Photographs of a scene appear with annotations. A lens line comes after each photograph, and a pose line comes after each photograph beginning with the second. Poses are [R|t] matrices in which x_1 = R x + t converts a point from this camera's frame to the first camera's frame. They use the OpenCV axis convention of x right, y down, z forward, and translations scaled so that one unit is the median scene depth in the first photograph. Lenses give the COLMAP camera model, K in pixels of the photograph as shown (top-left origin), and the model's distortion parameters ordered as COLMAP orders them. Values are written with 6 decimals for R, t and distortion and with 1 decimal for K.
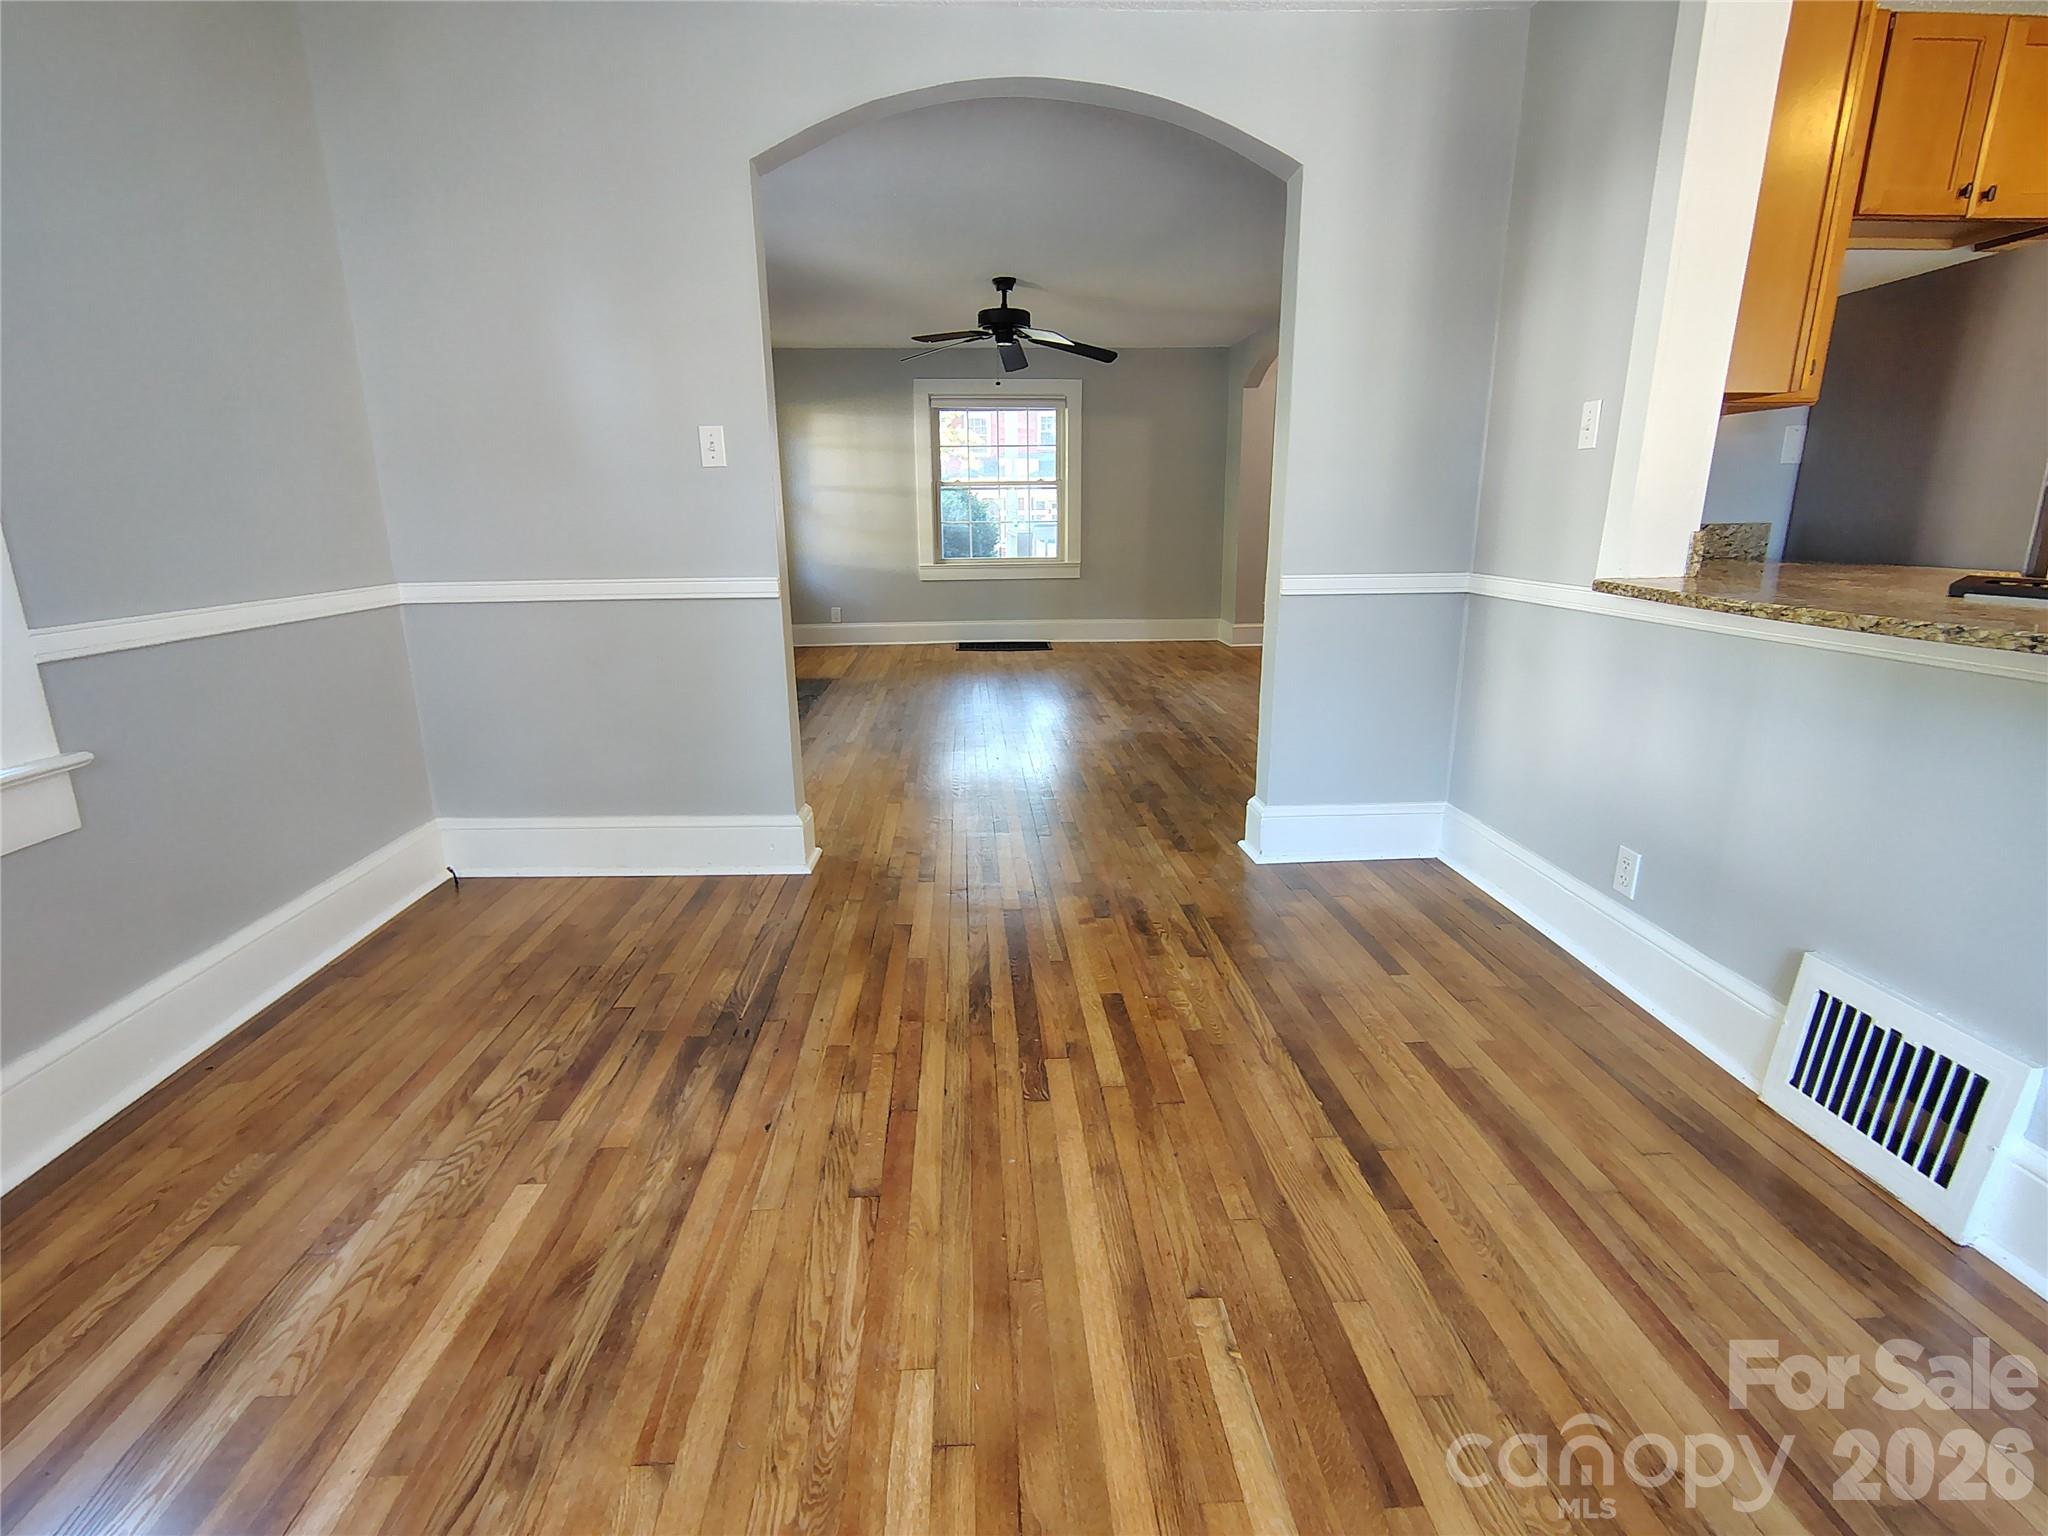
lens RADIAL K [[960.8, 0, 1011.6], [0, 960.8, 764.8], [0, 0, 1]] dist [-0.011904, 0.004479]
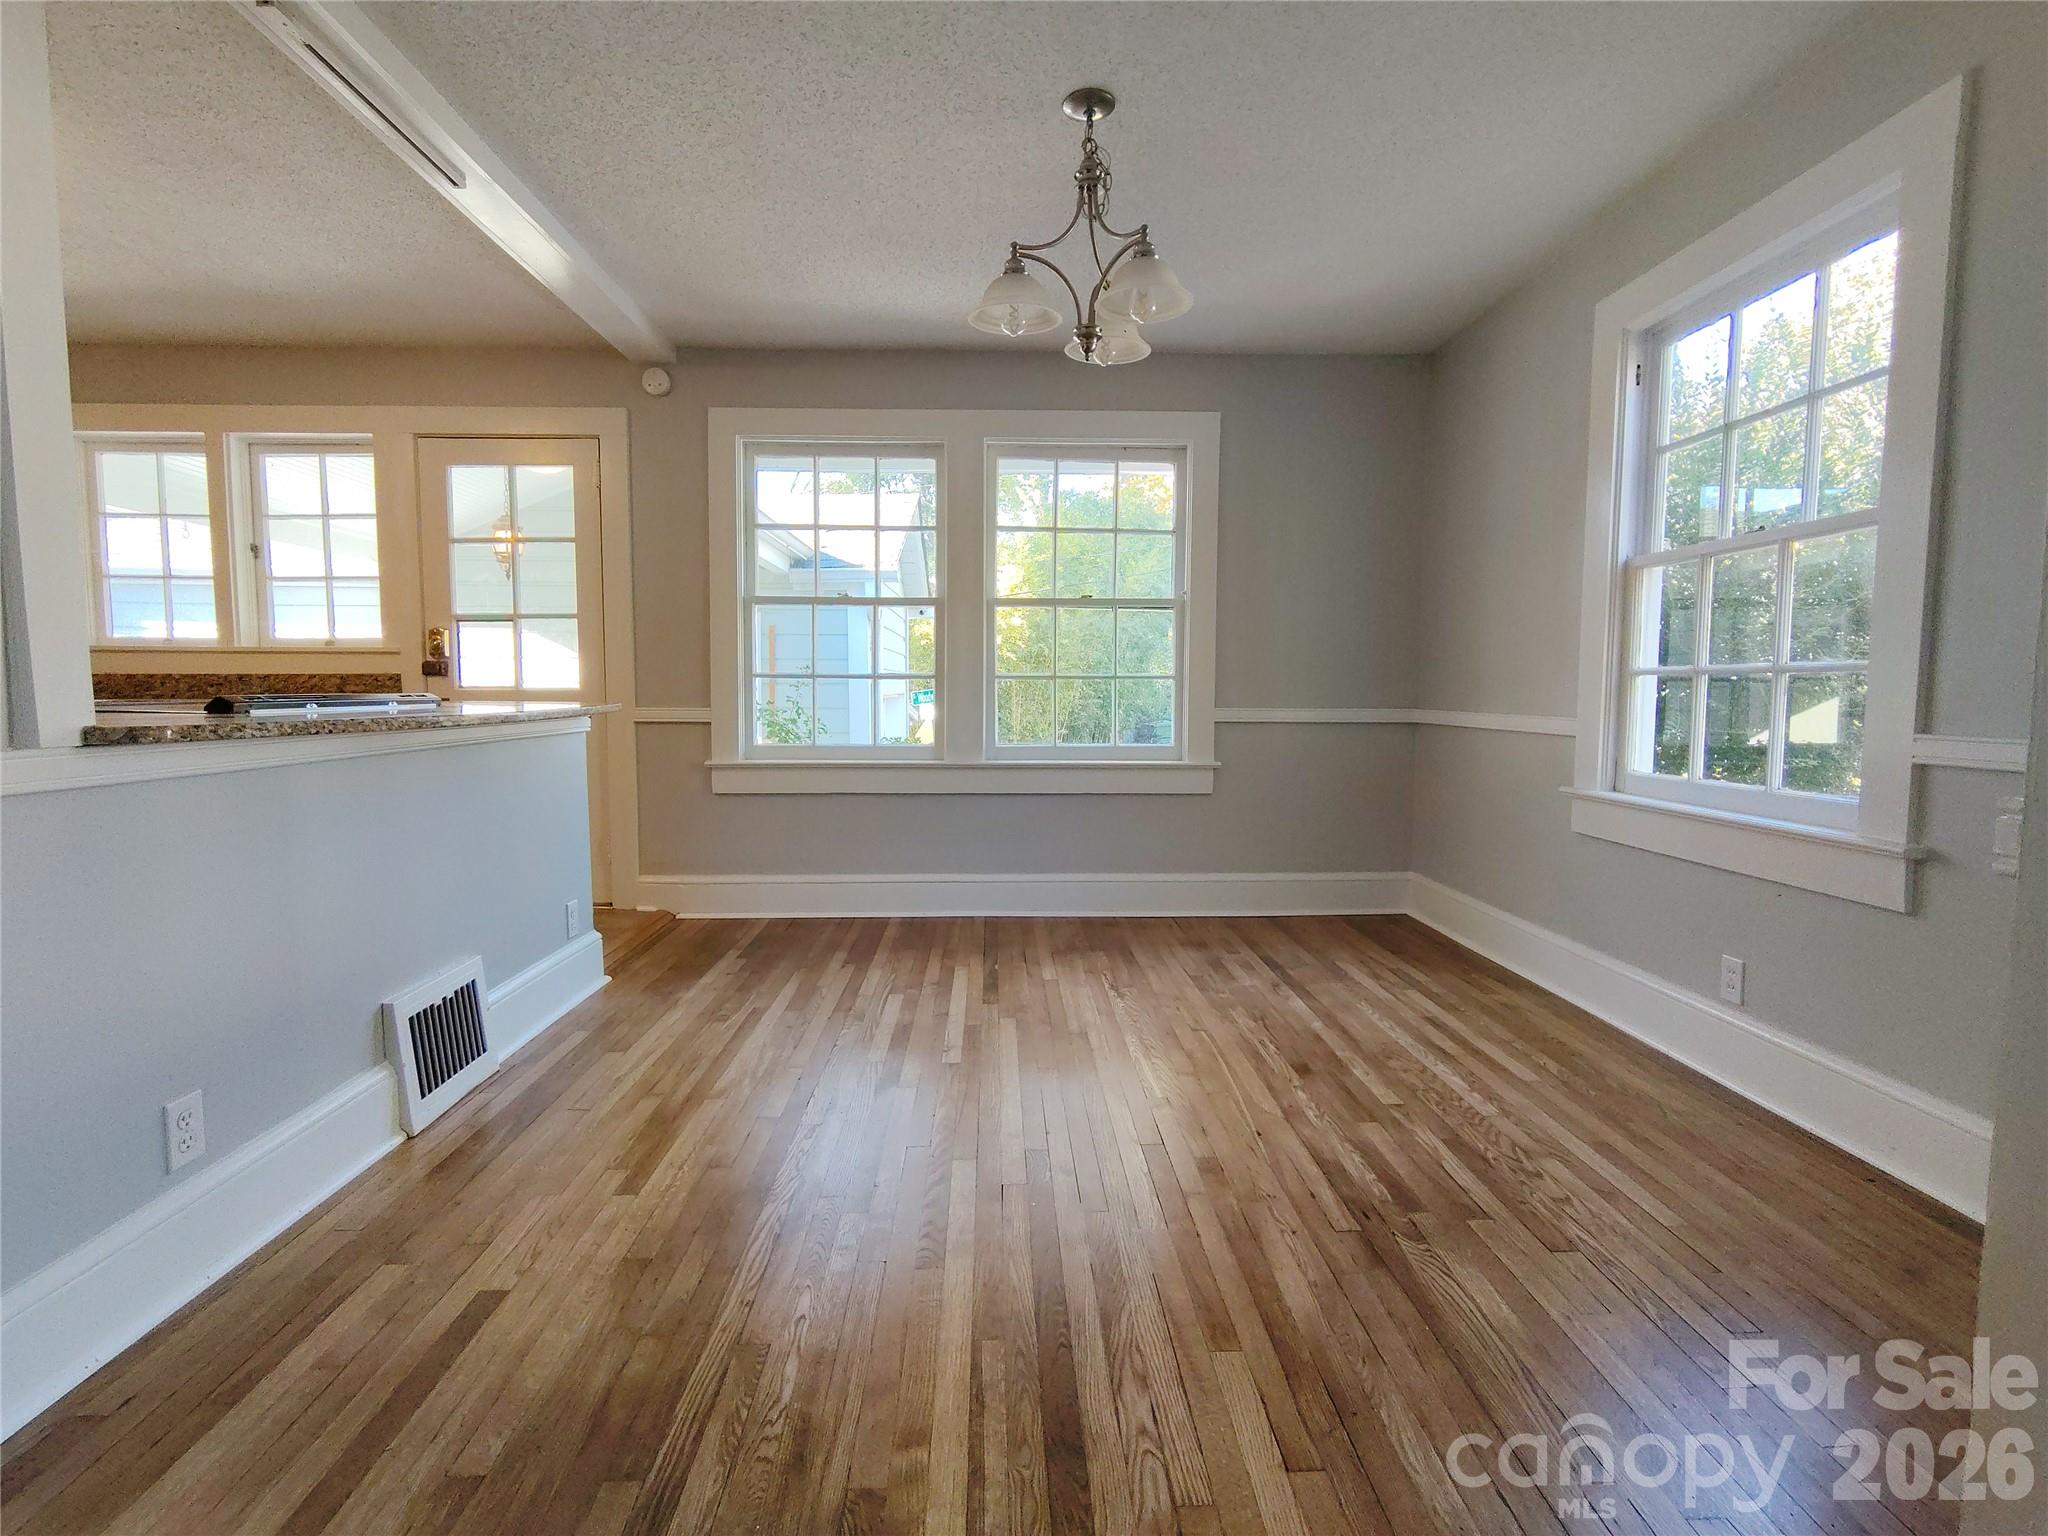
lens RADIAL K [[960.8, 0, 1029.9], [0, 960.8, 766.4], [0, 0, 1]] dist [-0.011904, 0.004479]
pose [[-0.999954, 0.003929, 0.008779, 0.020678], [0.006608, 0.943880, 0.330222, -0.413153], [-0.006989, 0.330265, -0.943862, 1.773600]]
